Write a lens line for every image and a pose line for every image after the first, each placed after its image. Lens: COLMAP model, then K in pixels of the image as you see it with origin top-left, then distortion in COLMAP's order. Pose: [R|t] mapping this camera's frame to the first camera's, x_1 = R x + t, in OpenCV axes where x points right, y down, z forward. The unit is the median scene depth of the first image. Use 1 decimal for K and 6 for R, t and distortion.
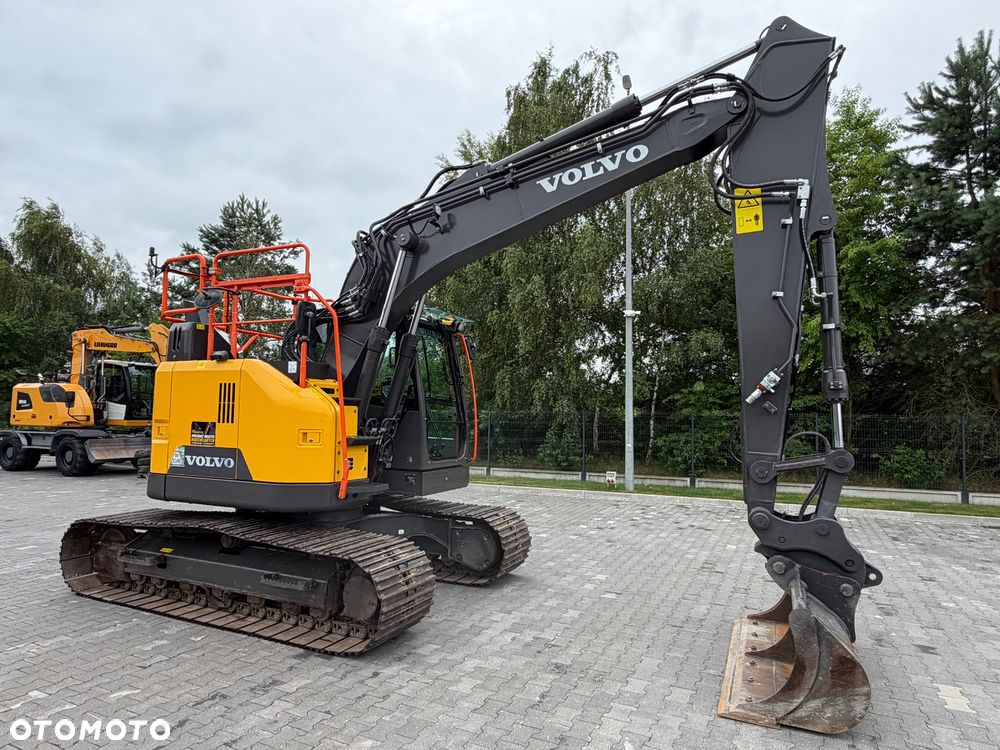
lens RADIAL K [[610.0, 0, 502.4], [0, 610.0, 376.3], [0, 0, 1]] dist [0.000029, 0.001440]
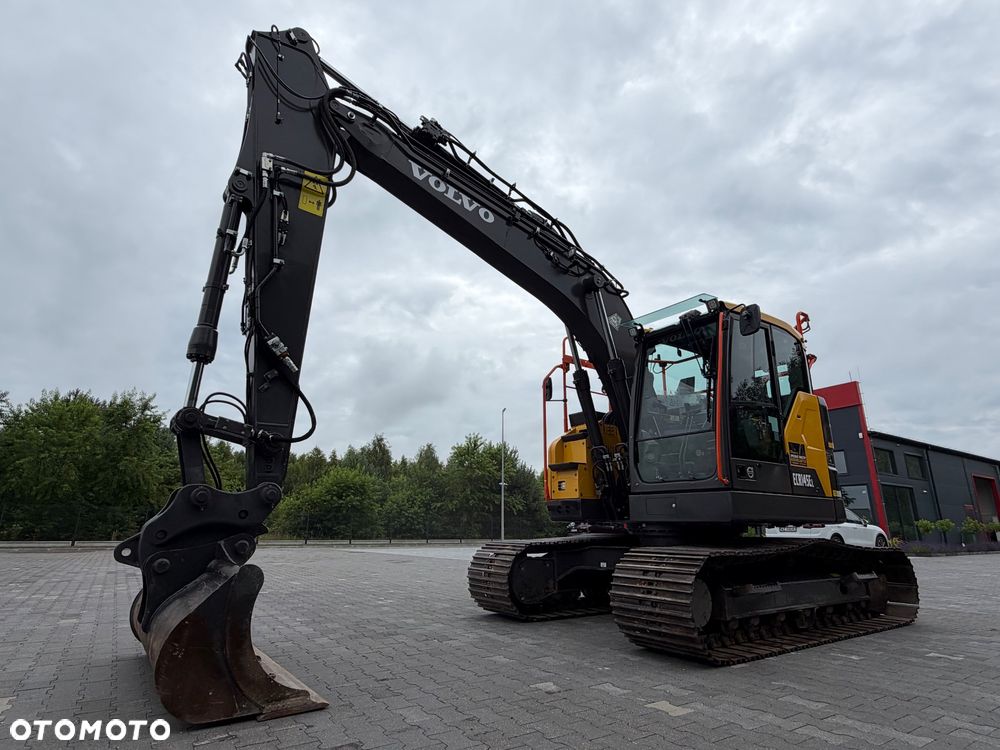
lens RADIAL K [[539.9, 0, 496.8], [0, 539.9, 372.2], [0, 0, 1]] dist [0.001974, 0.000129]
pose [[-0.501092, -0.260640, -0.825211, 0.800500], [0.035324, 0.946612, -0.320434, 0.271264], [0.864673, -0.189717, -0.465132, 1.424844]]
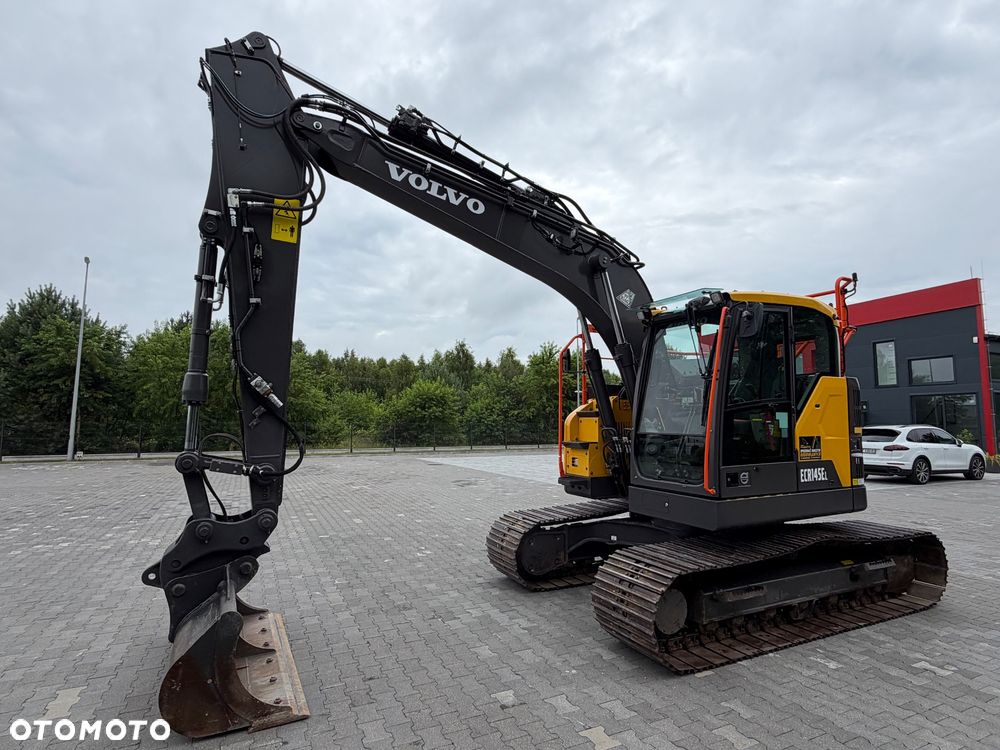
lens RADIAL K [[540.6, 0, 500.0], [0, 540.6, 375.0], [0, 0, 1]] dist [0.000595, 0.000380]
pose [[-0.629901, -0.082743, -0.772255, 0.747623], [0.034788, 0.990305, -0.134481, 0.106925], [0.775896, -0.111575, -0.620916, 1.583336]]
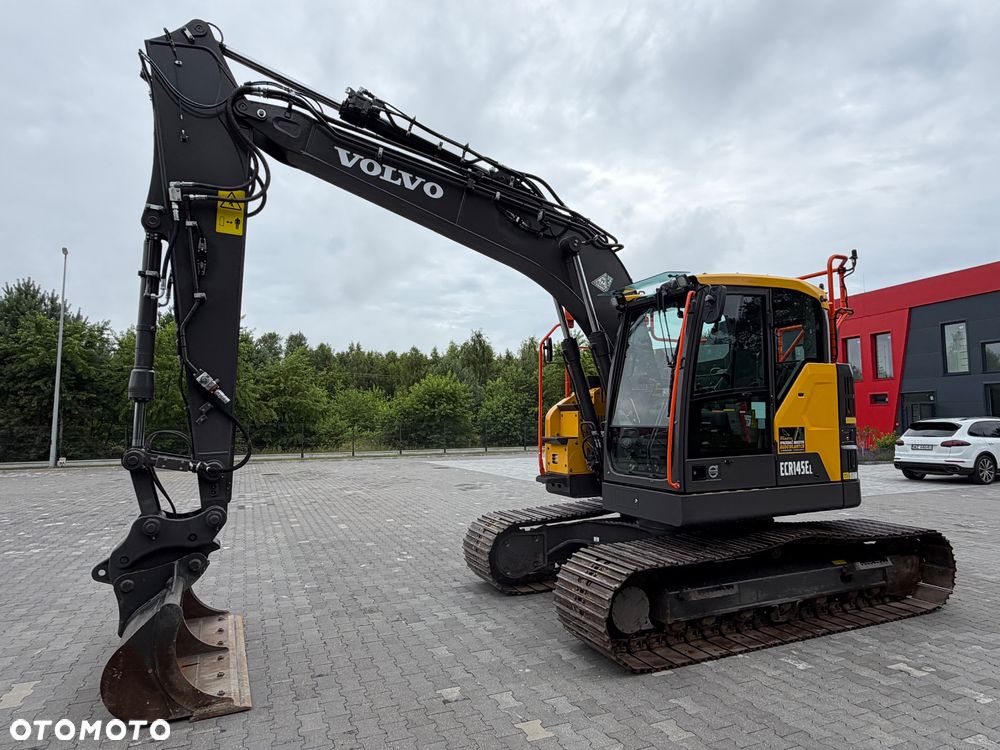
lens RADIAL K [[609.8, 0, 500.4], [0, 609.8, 376.4], [0, 0, 1]] dist [0.000015, 0.001568]
pose [[-0.663649, -0.062727, -0.745409, 0.732788], [0.044956, 0.991332, -0.123447, 0.123128], [0.746692, -0.115436, -0.655077, 1.705001]]
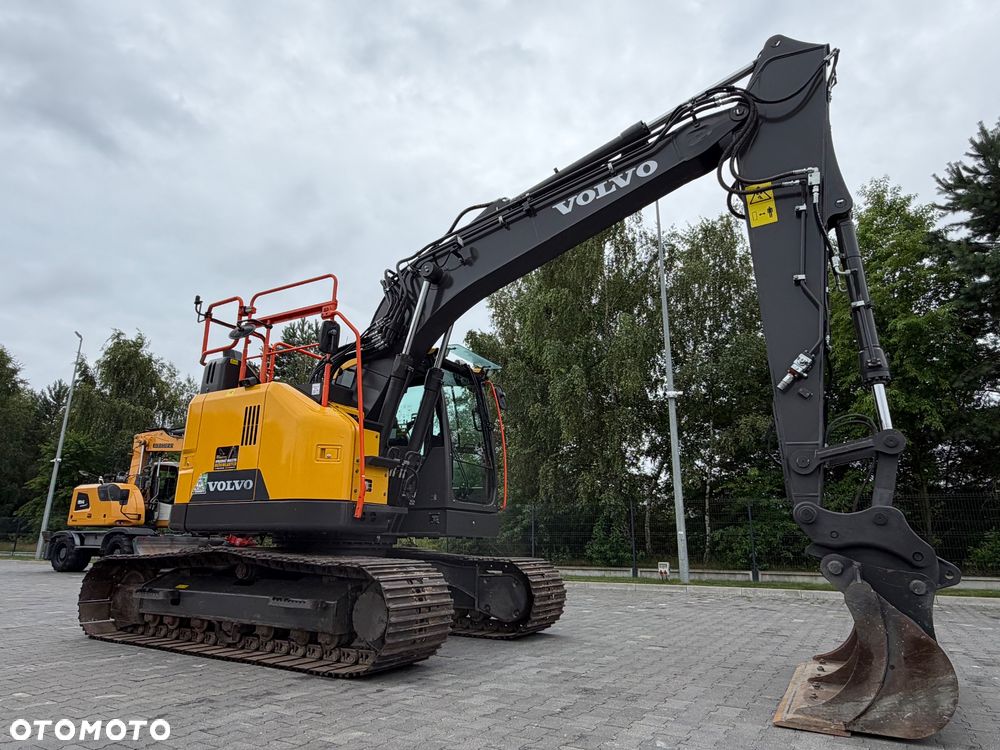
lens RADIAL K [[609.8, 0, 500.4], [0, 609.8, 376.4], [0, 0, 1]] dist [0.000015, 0.001568]
pose [[0.995991, -0.030120, -0.084229, 0.044913], [0.012043, 0.978184, -0.207391, 0.174395], [0.088638, 0.205545, 0.974625, 0.037495]]
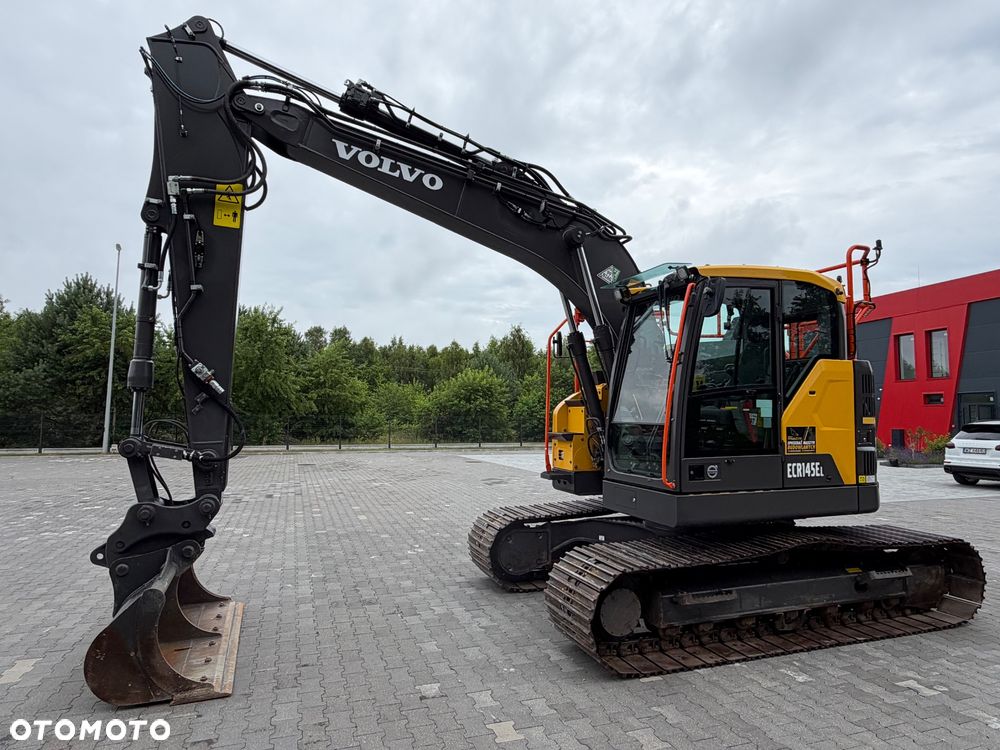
lens RADIAL K [[609.7, 0, 498.8], [0, 609.7, 373.9], [0, 0, 1]] dist [0.000362, 0.001325]
pose [[-0.715196, -0.066877, -0.695717, 0.672706], [0.025596, 0.992238, -0.121693, 0.125512], [0.698455, -0.104842, -0.707933, 1.746733]]
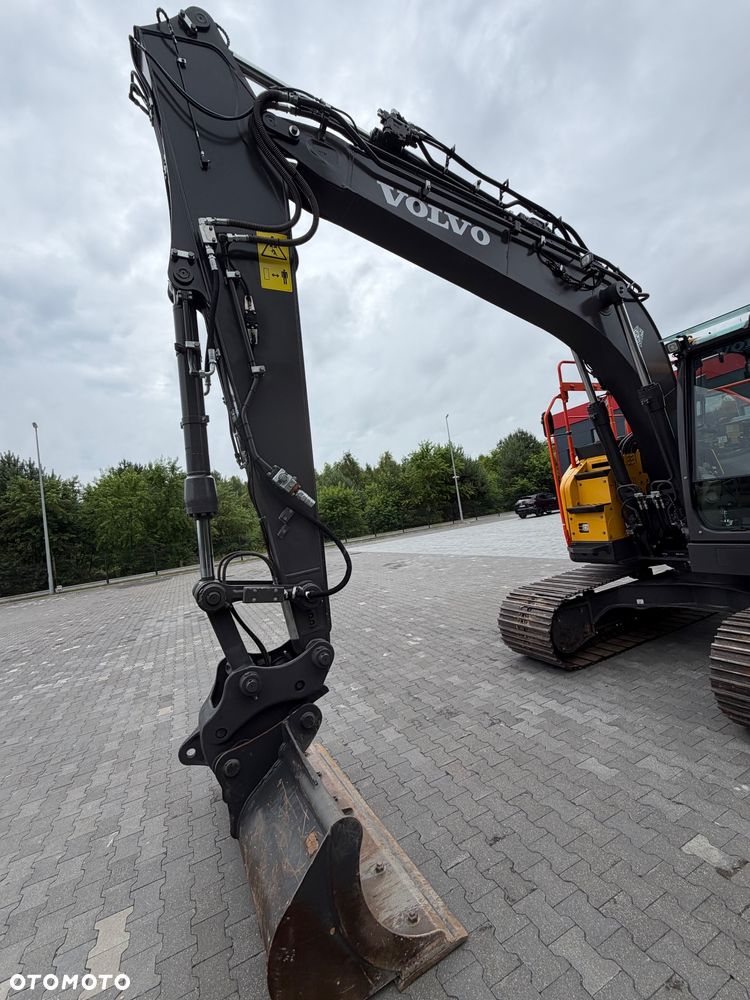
lens RADIAL K [[428.3, 0, 373.3], [0, 428.3, 500.1], [0, 0, 1]] dist [-0.000147, -0.000056]
pose [[-0.636814, 0.052026, -0.769260, 0.662983], [0.178362, 0.980598, -0.081334, 0.081866], [0.750103, -0.189001, -0.633738, 1.212223]]
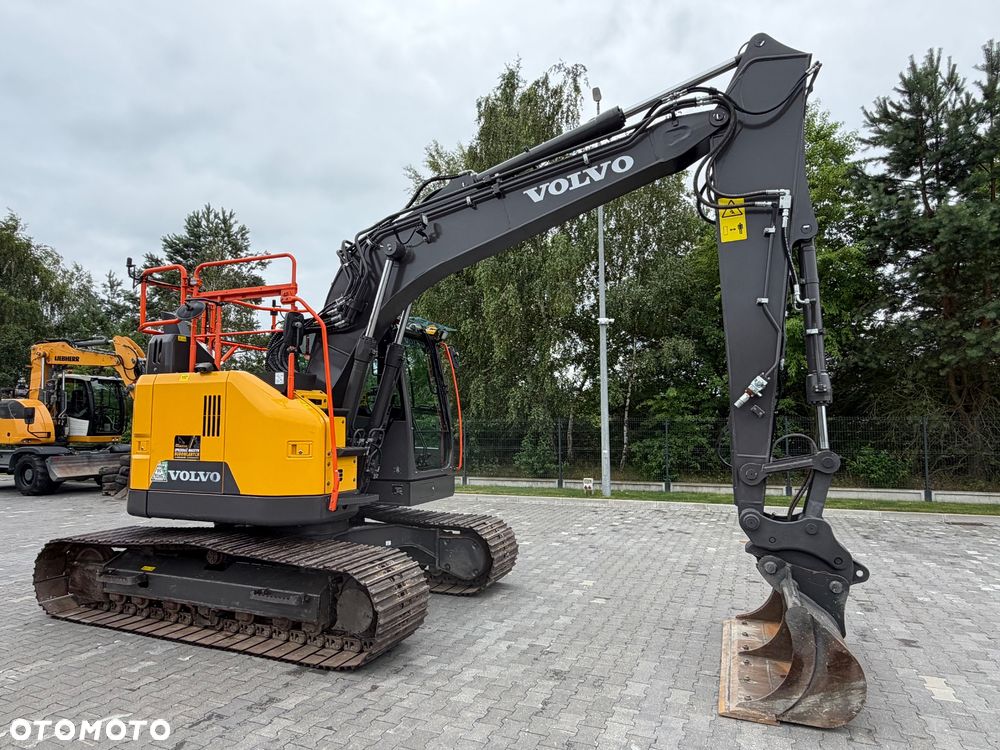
lens RADIAL K [[609.8, 0, 500.4], [0, 609.8, 376.4], [0, 0, 1]] dist [0.000015, 0.001568]
pose [[0.998679, -0.013866, 0.049484, -0.035479], [0.014583, 0.999793, -0.014157, 0.000878], [-0.049277, 0.014860, 0.998675, -0.003091]]
